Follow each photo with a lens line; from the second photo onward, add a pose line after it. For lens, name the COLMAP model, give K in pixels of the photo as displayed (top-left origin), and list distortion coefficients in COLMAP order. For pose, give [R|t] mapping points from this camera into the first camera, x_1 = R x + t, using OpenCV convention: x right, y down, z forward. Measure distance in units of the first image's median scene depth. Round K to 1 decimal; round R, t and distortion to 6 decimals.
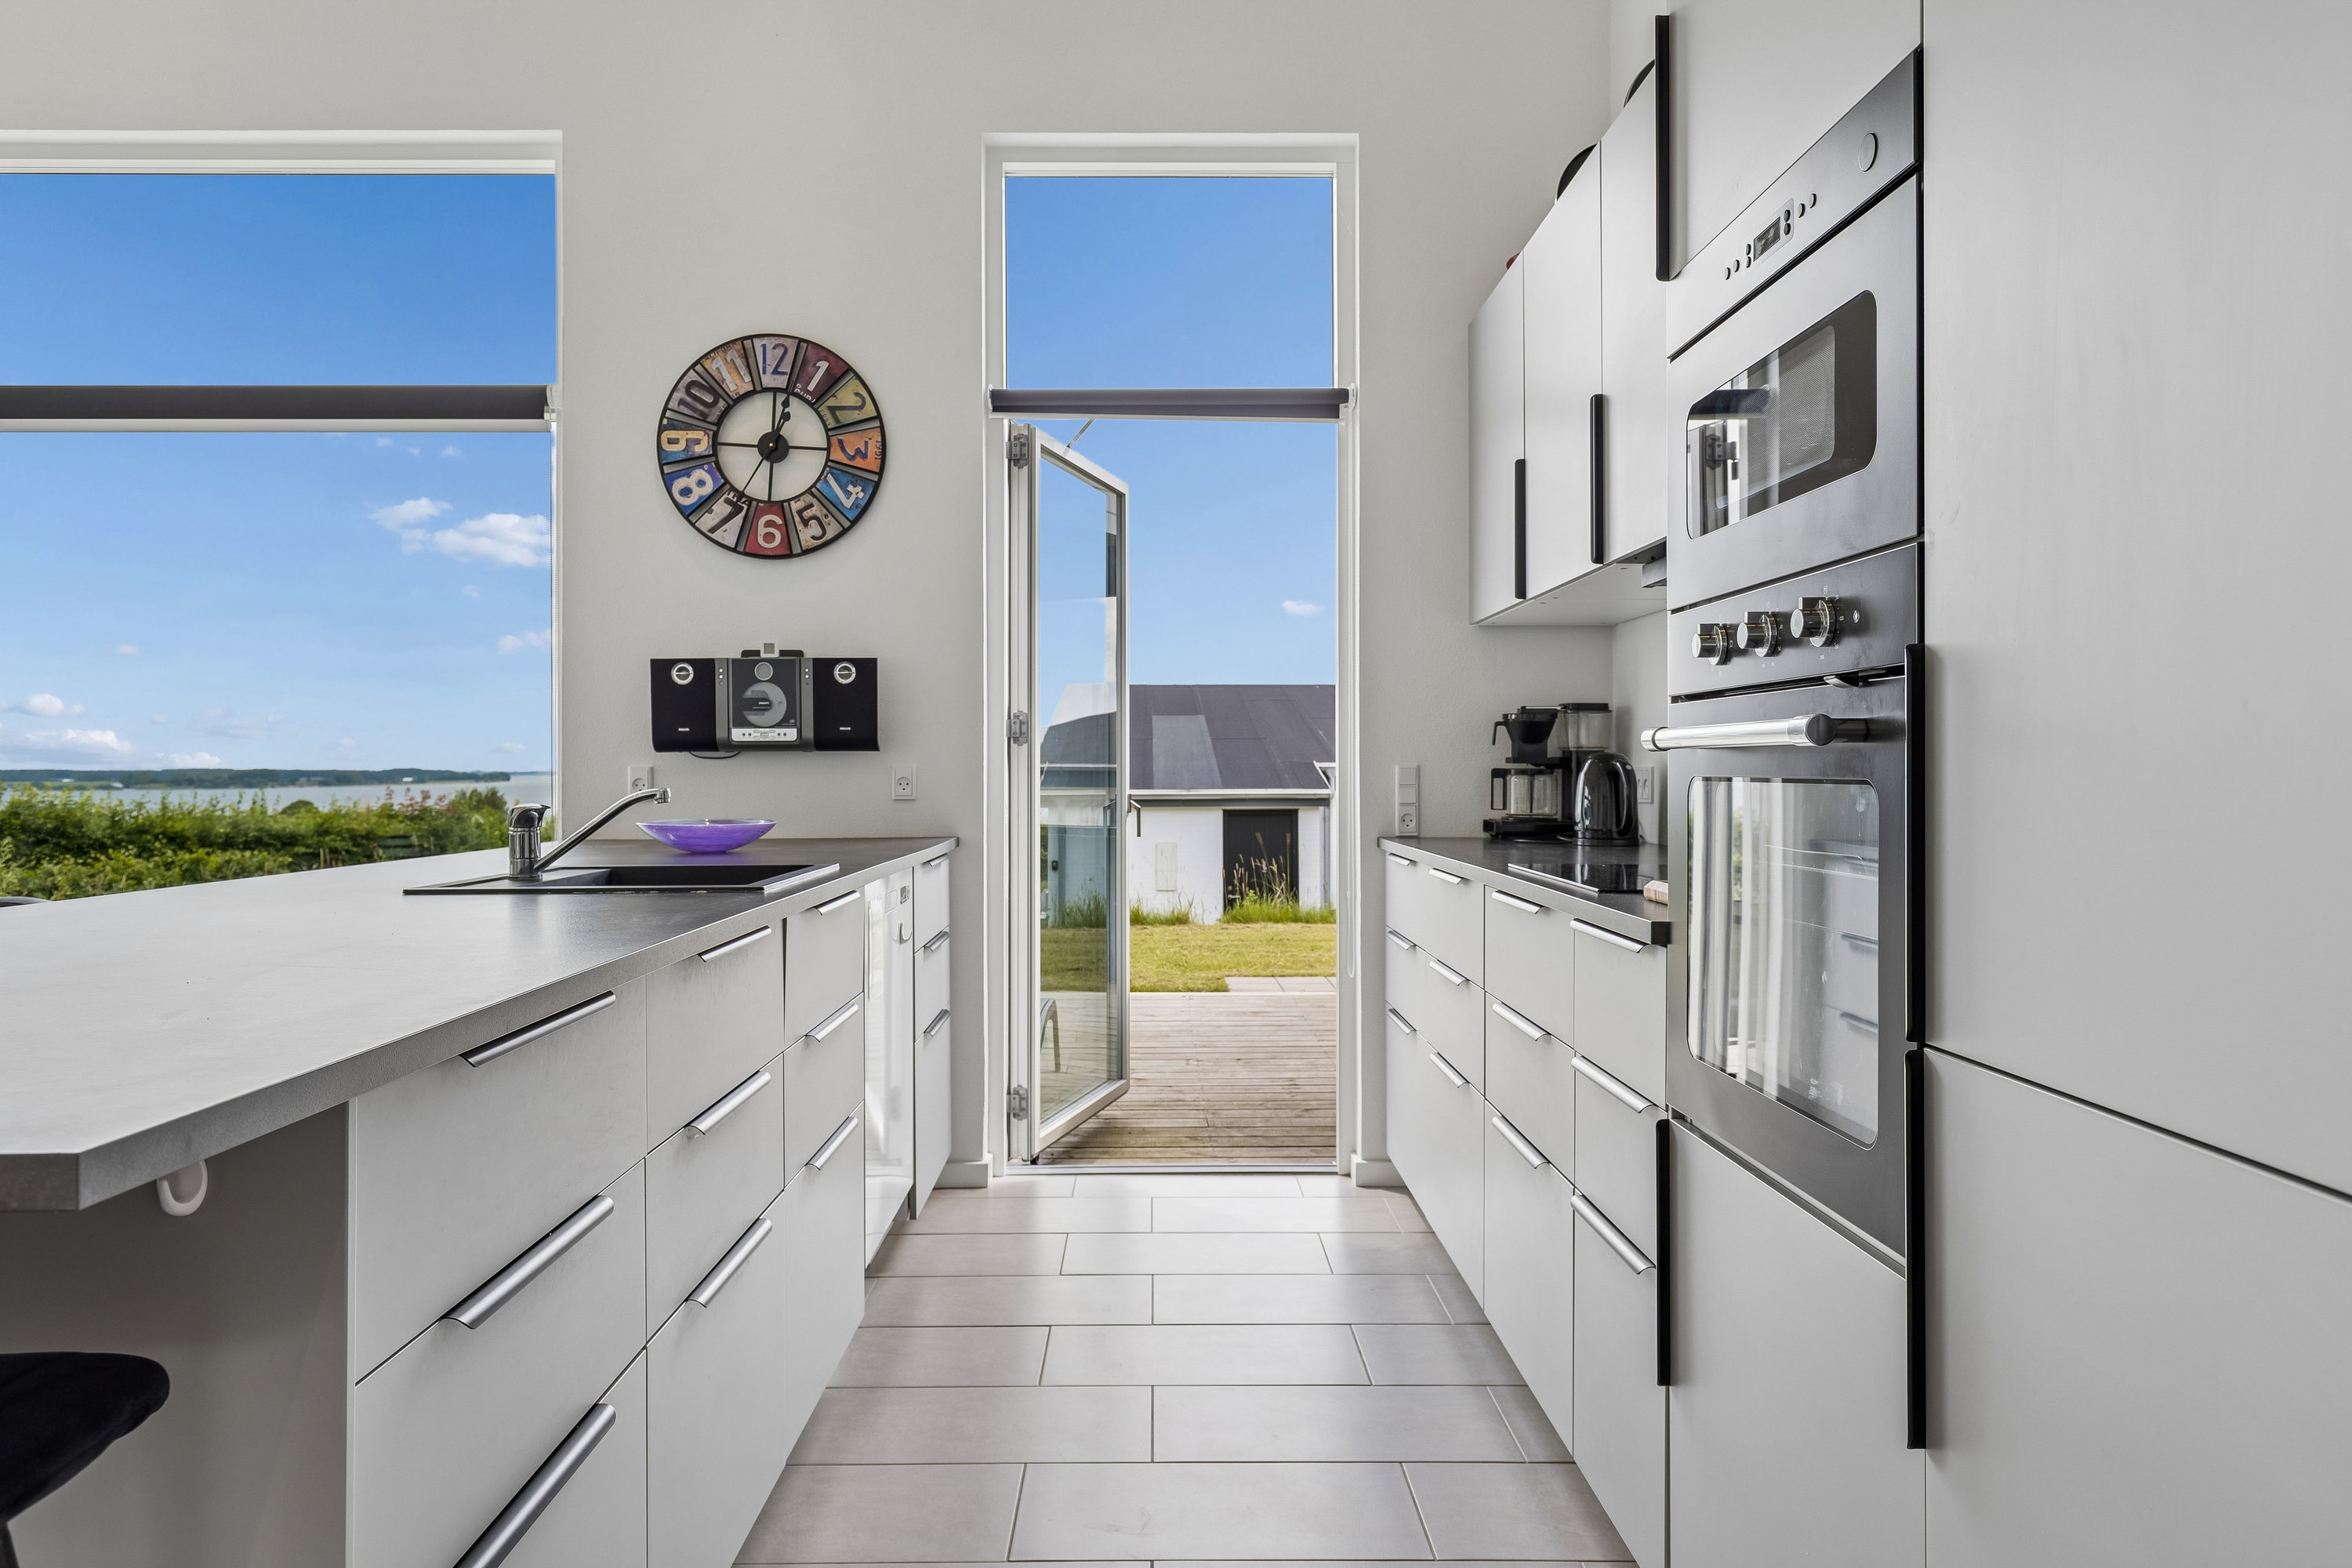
lens RADIAL K [[1500.0, 0, 1176.0], [0, 1500.0, 784.0], [0, 0, 1]] dist [0.004755, 0.002296]
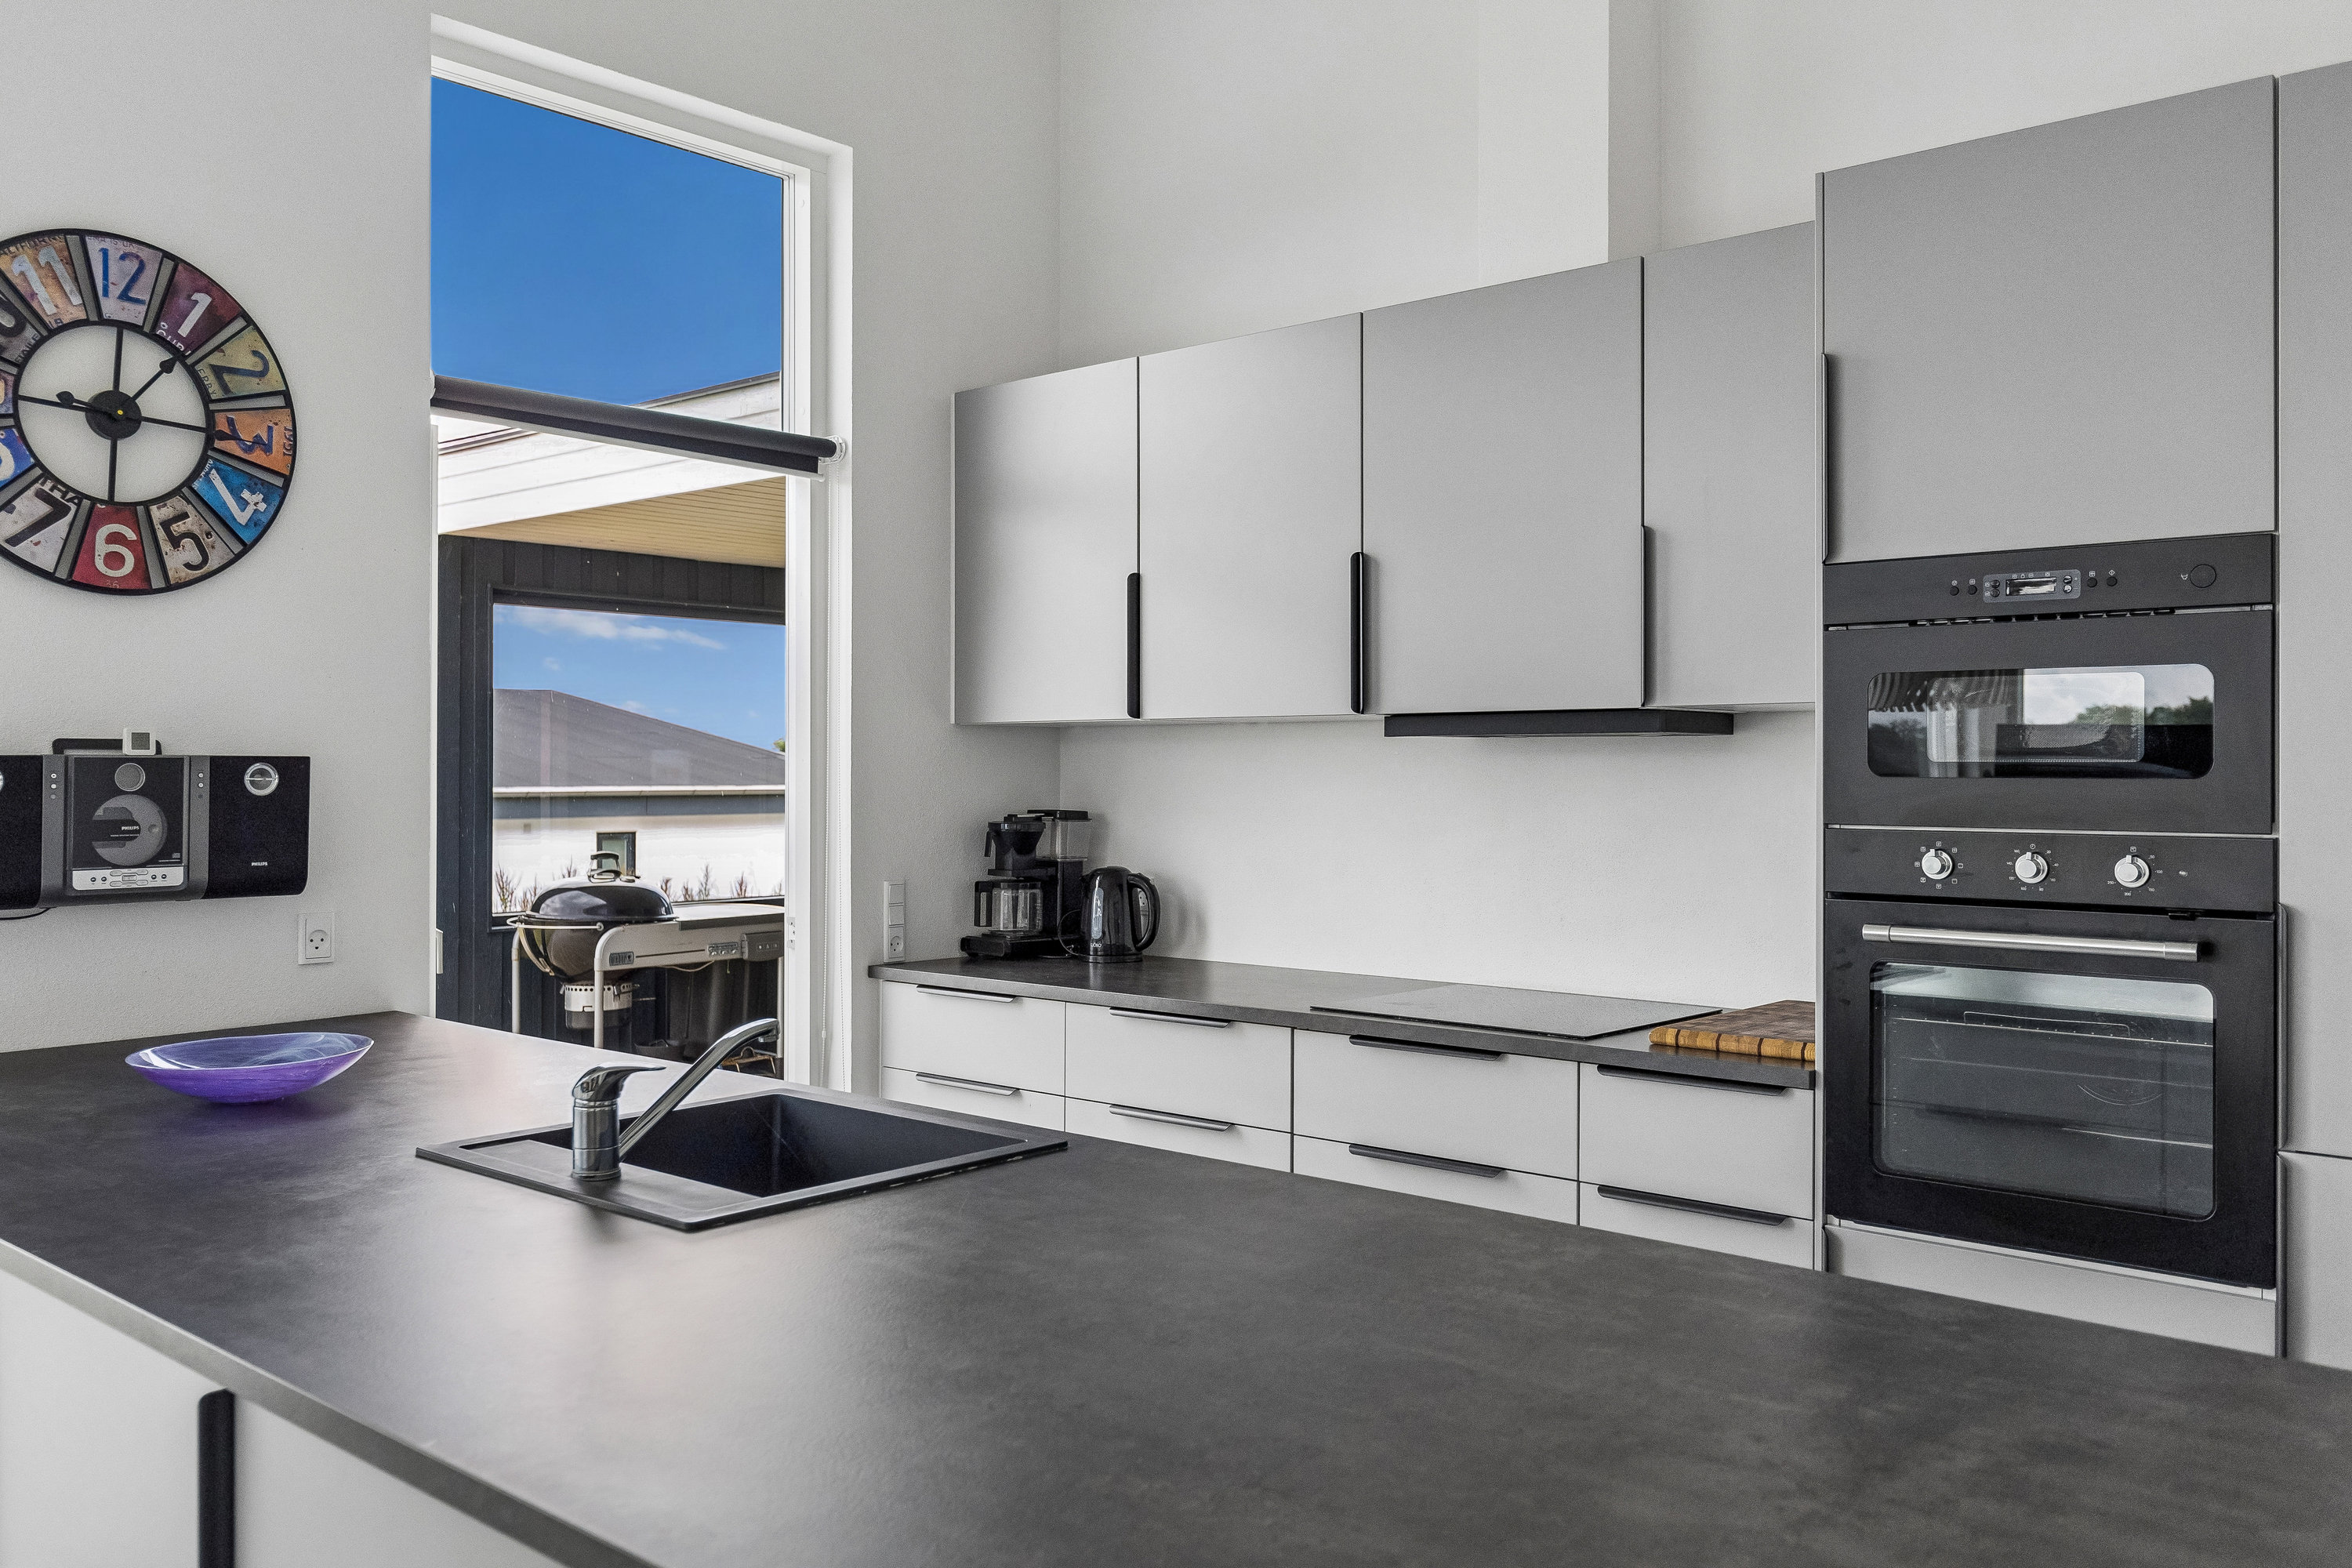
lens RADIAL K [[1834.5, 0, 1176.0], [0, 1834.5, 784.0], [0, 0, 1]] dist [-0.012847, 0.000552]
pose [[0.668968, -0.002209, 0.743288, -0.540001], [0.001800, 0.999997, 0.001352, -0.071320], [-0.743289, 0.000434, 0.668970, 0.164005]]
